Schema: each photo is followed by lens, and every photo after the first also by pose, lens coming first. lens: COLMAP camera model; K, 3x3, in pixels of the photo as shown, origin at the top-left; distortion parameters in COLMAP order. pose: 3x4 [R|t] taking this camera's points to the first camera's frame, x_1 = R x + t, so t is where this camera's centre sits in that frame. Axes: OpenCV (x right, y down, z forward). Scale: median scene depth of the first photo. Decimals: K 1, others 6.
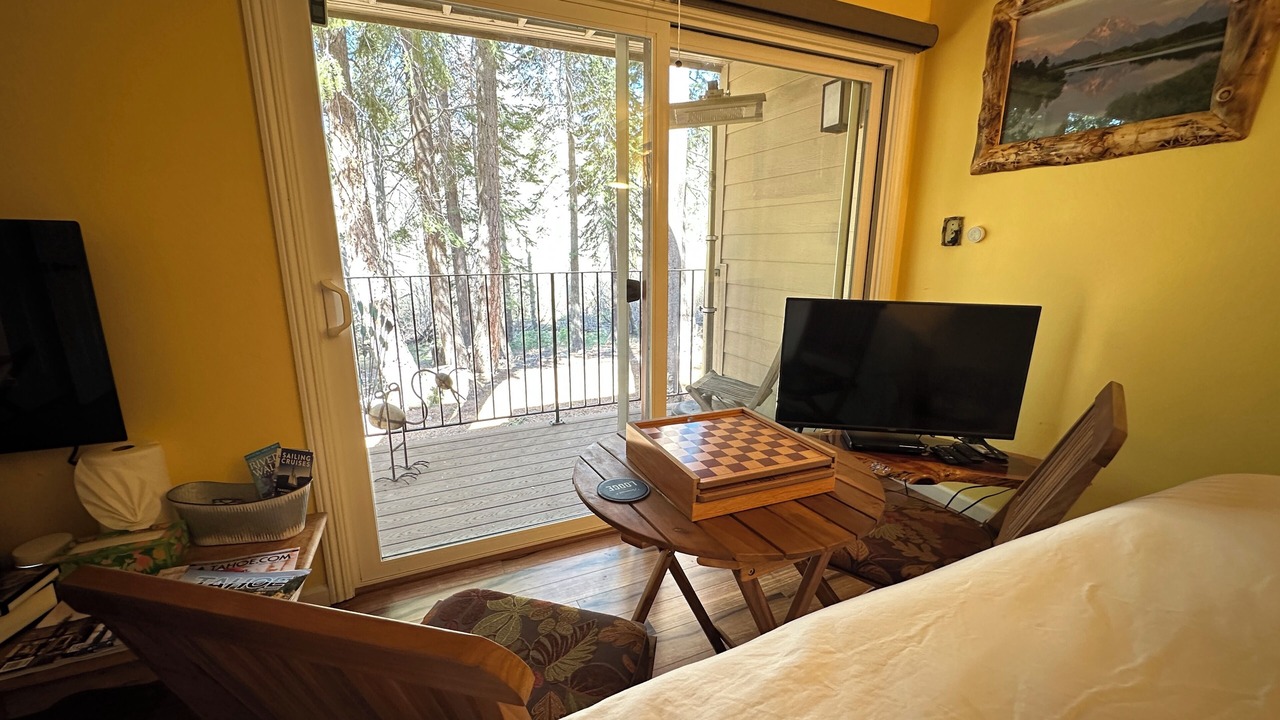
lens RADIAL K [[509.7, 0, 637.2], [0, 509.7, 359.7], [0, 0, 1]] dist [-0.002990, 0.000902]
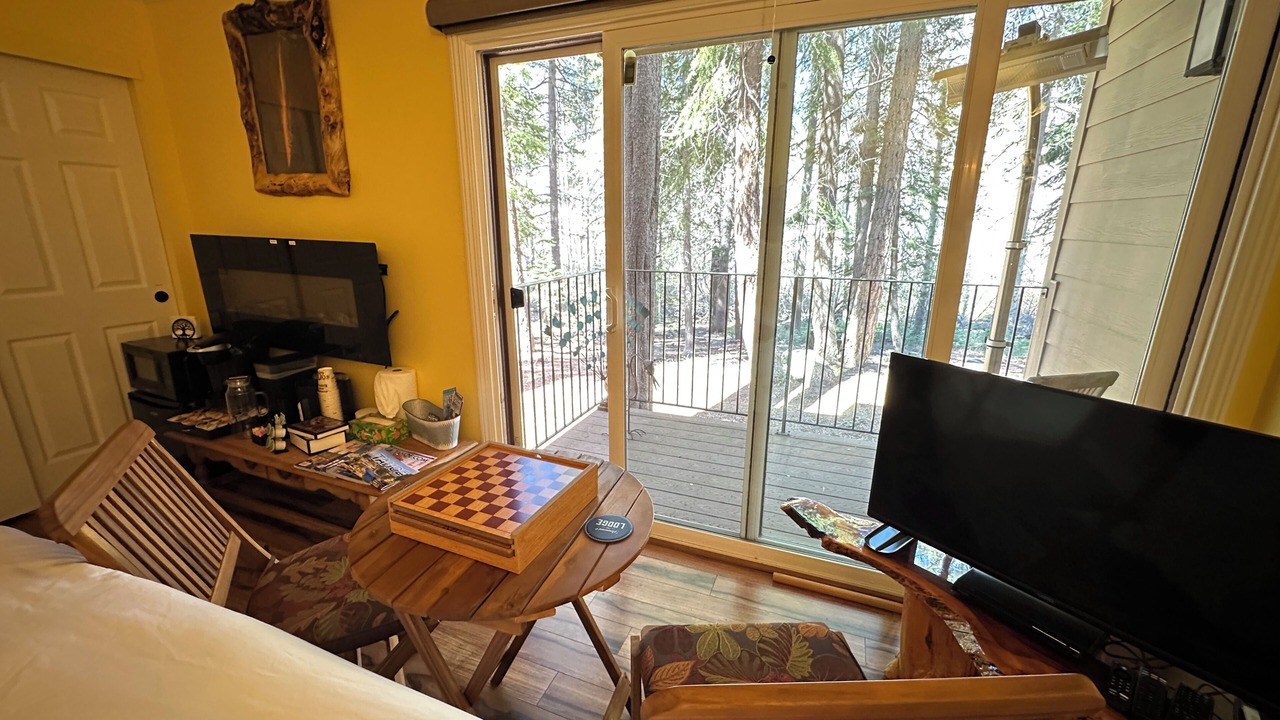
lens RADIAL K [[509.7, 0, 638.0], [0, 509.7, 356.4], [0, 0, 1]] dist [-0.002990, 0.000902]
pose [[0.700815, 0.185764, -0.688731, 0.591649], [-0.162806, 0.981668, 0.099112, -0.139301], [0.694516, 0.042670, 0.718211, 0.251027]]
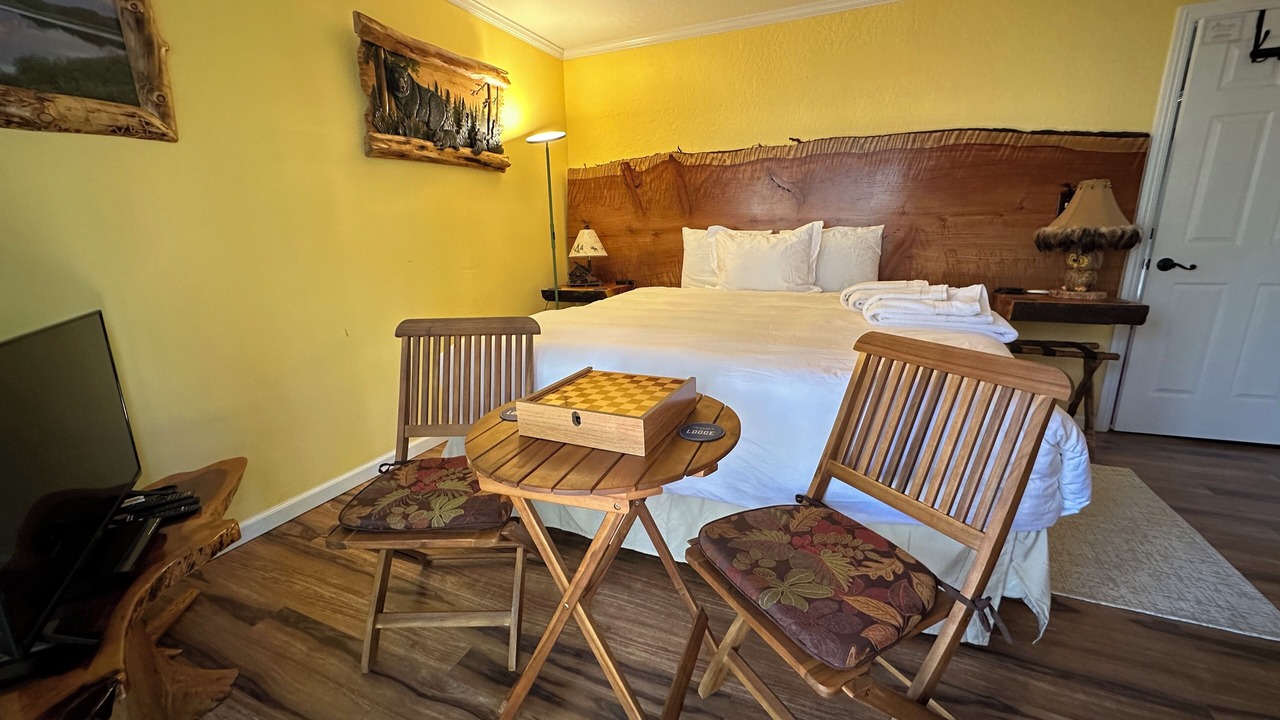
lens RADIAL K [[509.7, 0, 633.2], [0, 509.7, 357.0], [0, 0, 1]] dist [-0.002990, 0.000902]
pose [[-0.650598, -0.178031, 0.738260, -0.378116], [0.183800, 0.906318, 0.380534, -0.190690], [-0.736845, 0.383266, -0.556926, 0.866638]]
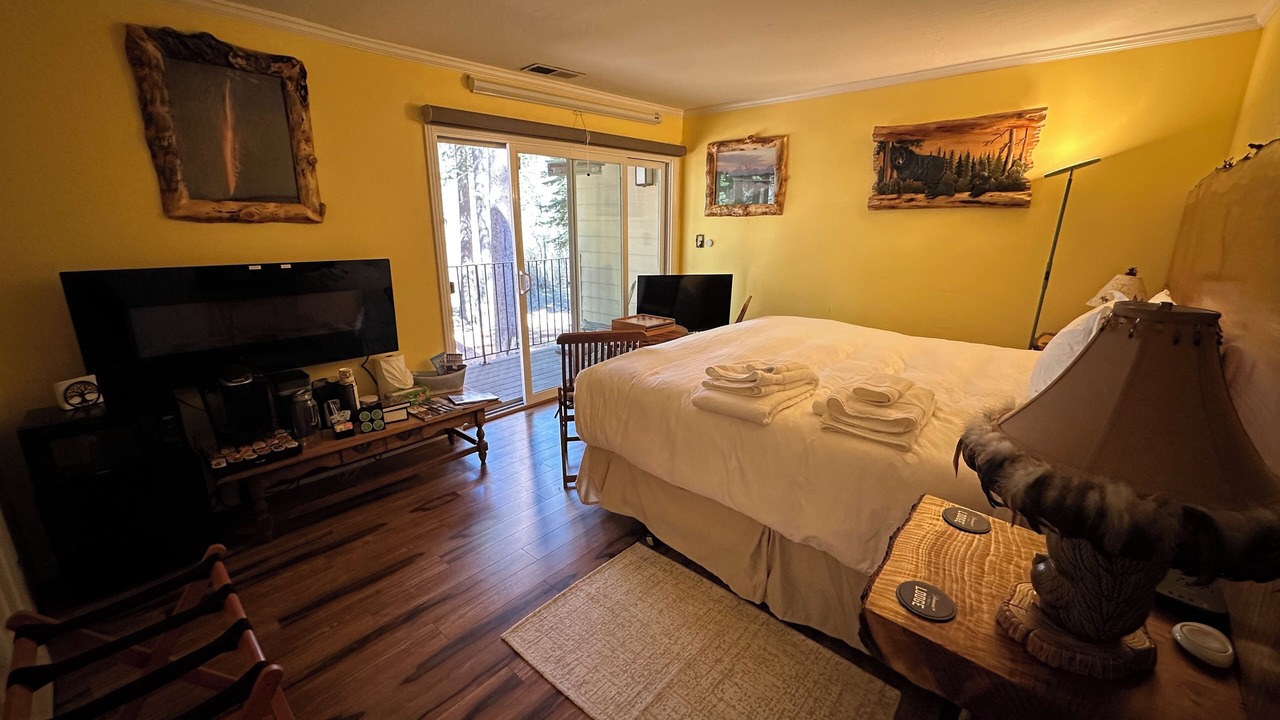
lens RADIAL K [[509.7, 0, 634.1], [0, 509.7, 352.9], [0, 0, 1]] dist [-0.002990, 0.000902]
pose [[0.918689, -0.103932, 0.381063, -0.648692], [0.090150, 0.994469, 0.053894, 0.100926], [-0.384556, -0.015159, 0.922977, -1.137649]]
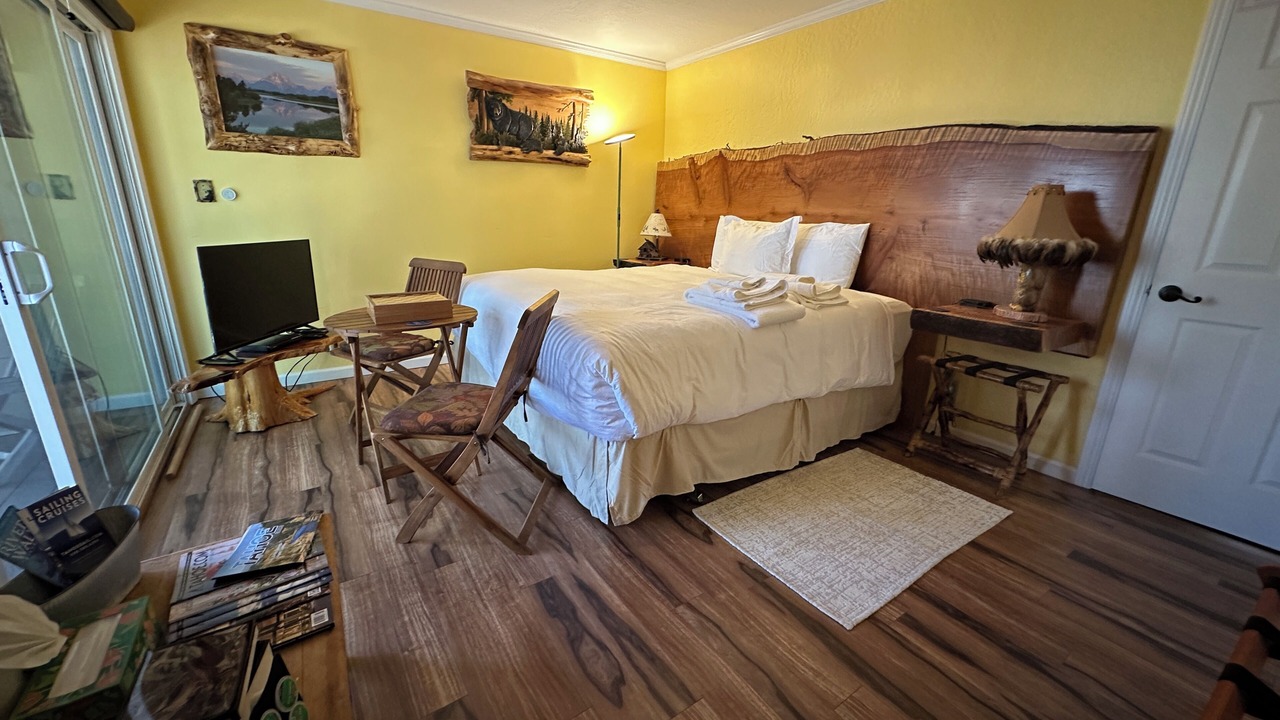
lens RADIAL K [[509.7, 0, 638.0], [0, 509.7, 356.1], [0, 0, 1]] dist [-0.002990, 0.000902]
pose [[-0.158504, -0.286329, 0.944930, -1.166353], [0.192569, 0.929685, 0.314011, -0.063741], [-0.968397, 0.231737, -0.092221, 0.163010]]
